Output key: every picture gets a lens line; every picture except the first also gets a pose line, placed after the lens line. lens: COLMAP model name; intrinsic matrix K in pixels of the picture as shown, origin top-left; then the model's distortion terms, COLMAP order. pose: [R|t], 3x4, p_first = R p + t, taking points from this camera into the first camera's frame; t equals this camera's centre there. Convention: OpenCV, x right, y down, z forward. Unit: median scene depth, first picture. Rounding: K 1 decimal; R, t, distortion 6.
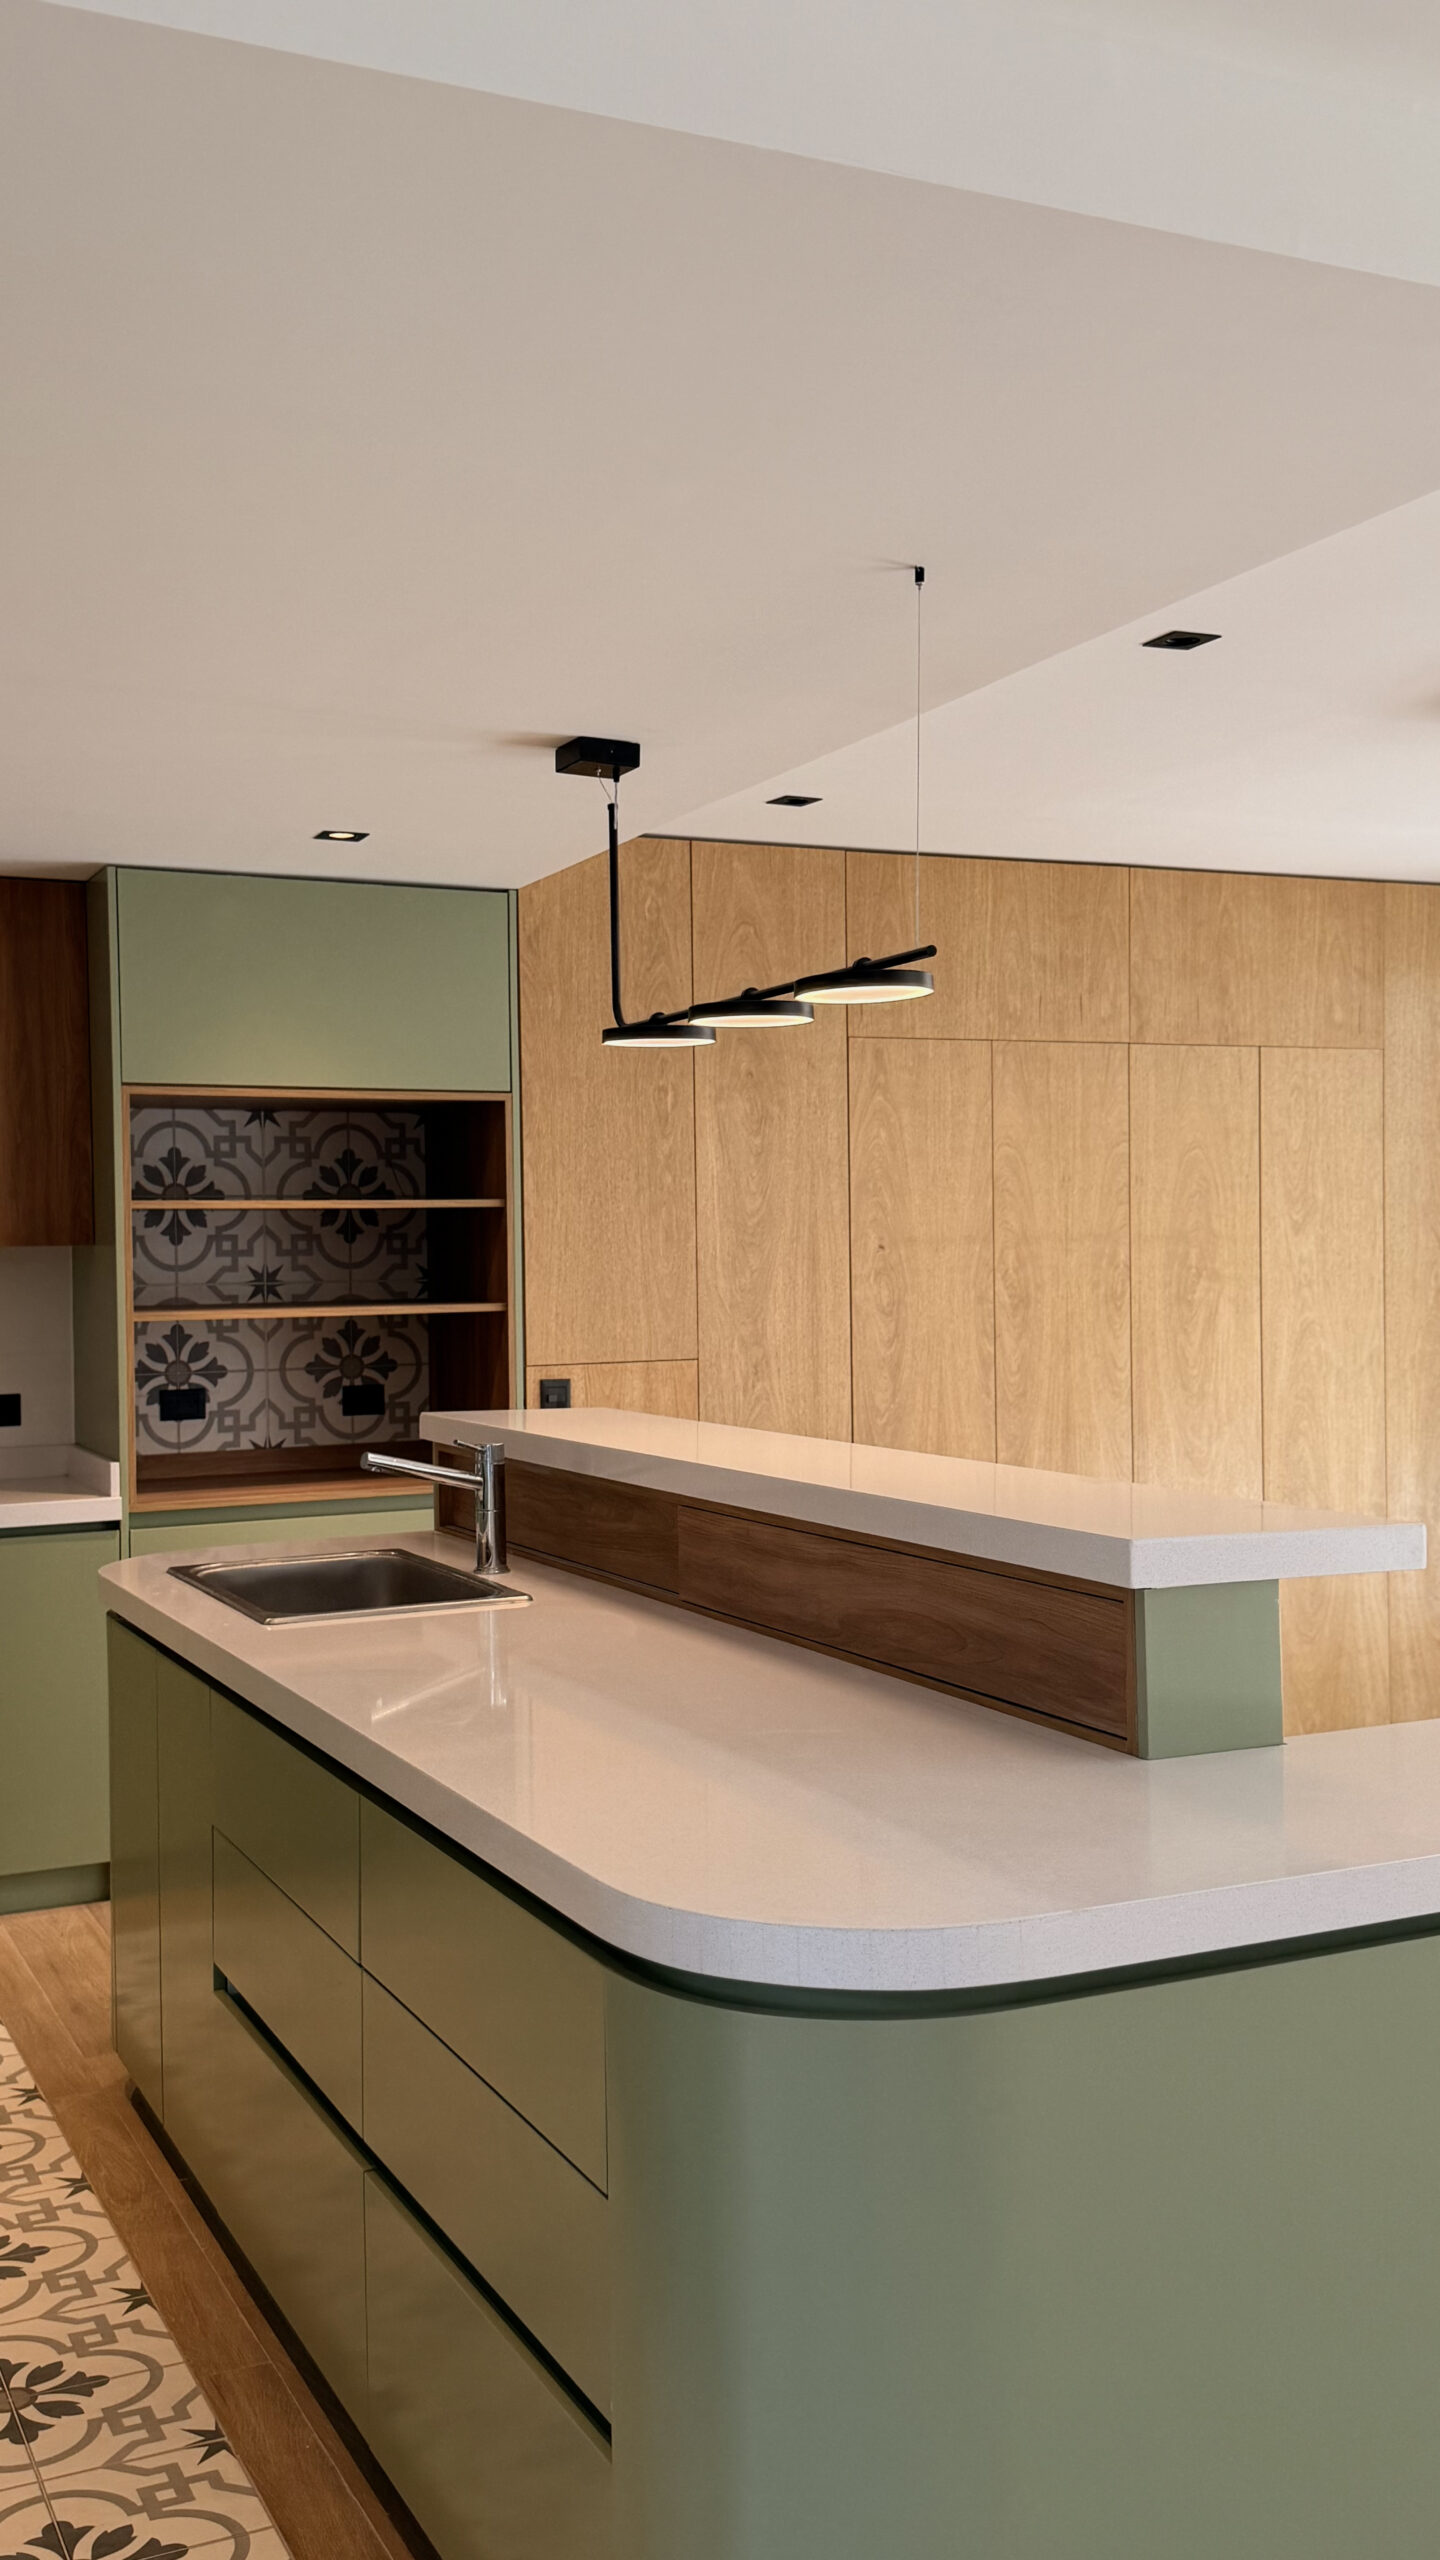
lens RADIAL K [[2276.2, 0, 723.8], [0, 2276.2, 1270.6], [0, 0, 1]] dist [0.002607, -0.000309]
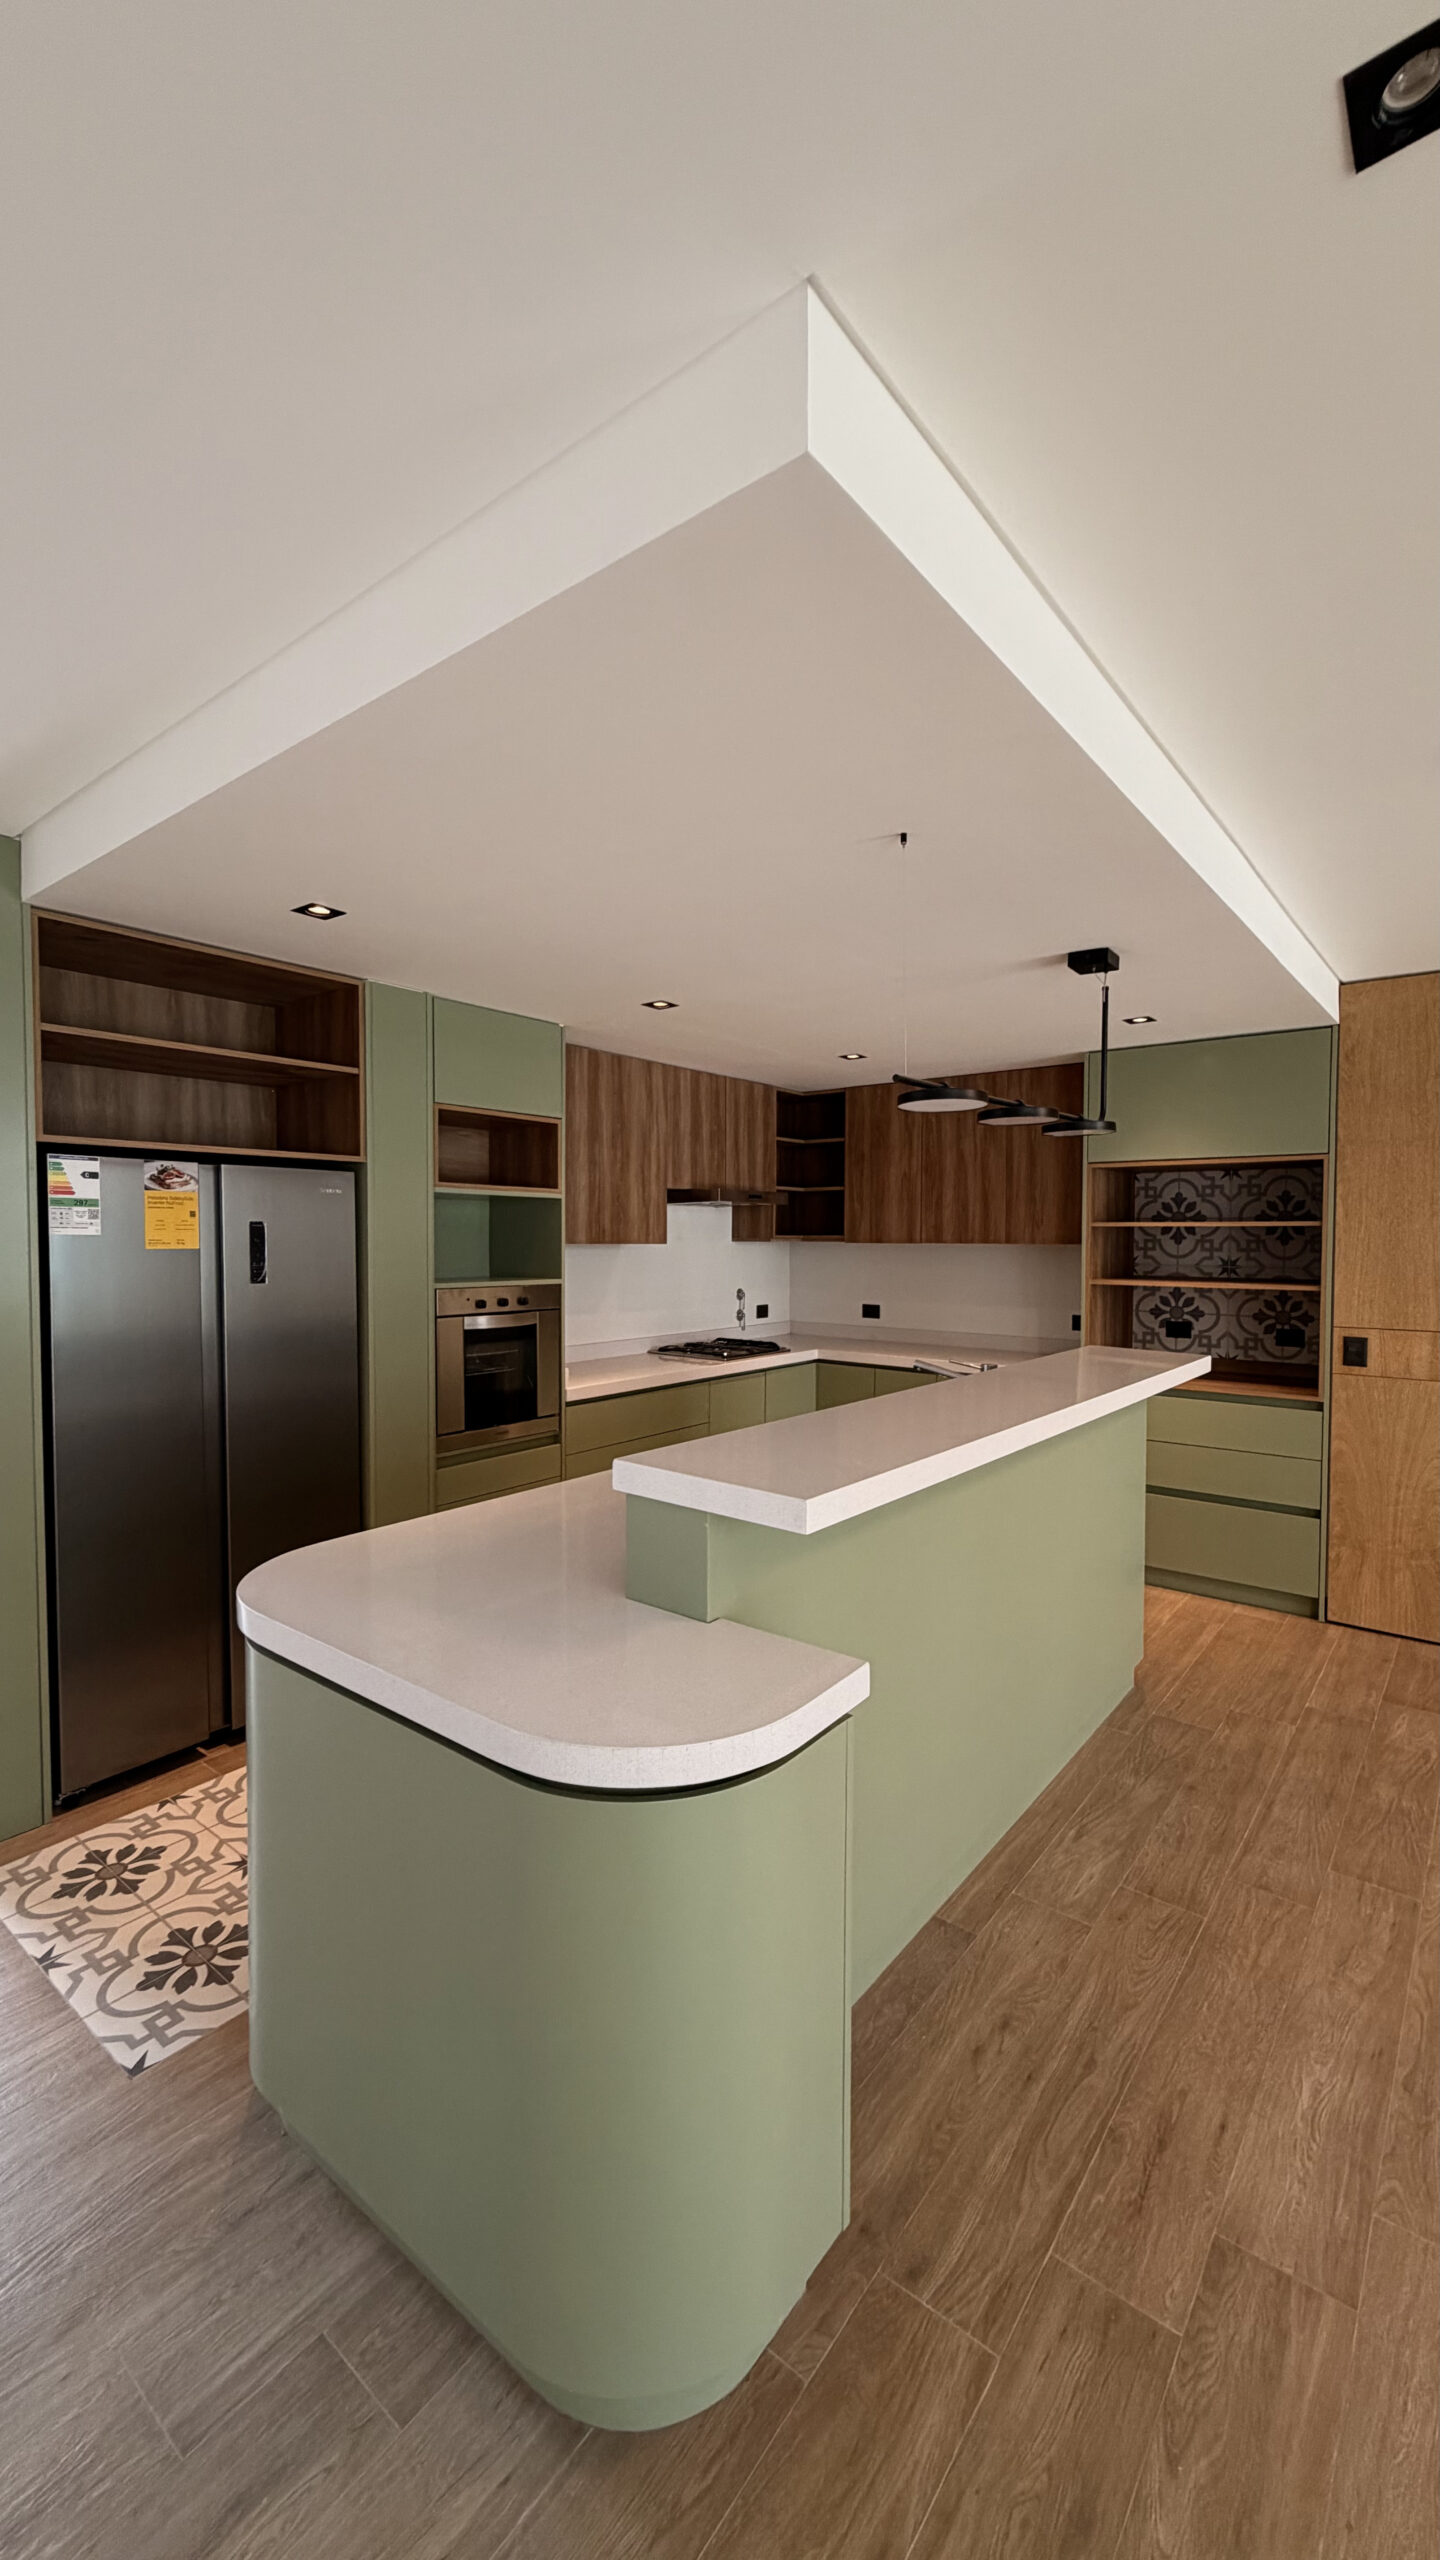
lens RADIAL K [[1016.0, 0, 711.8], [0, 1016.0, 1295.4], [0, 0, 1]] dist [-0.002782, -0.000206]
pose [[0.414240, 0.068814, -0.907563, 0.359645], [-0.023322, 0.997613, 0.064997, -0.014970], [0.909869, -0.005758, 0.414856, 0.298937]]
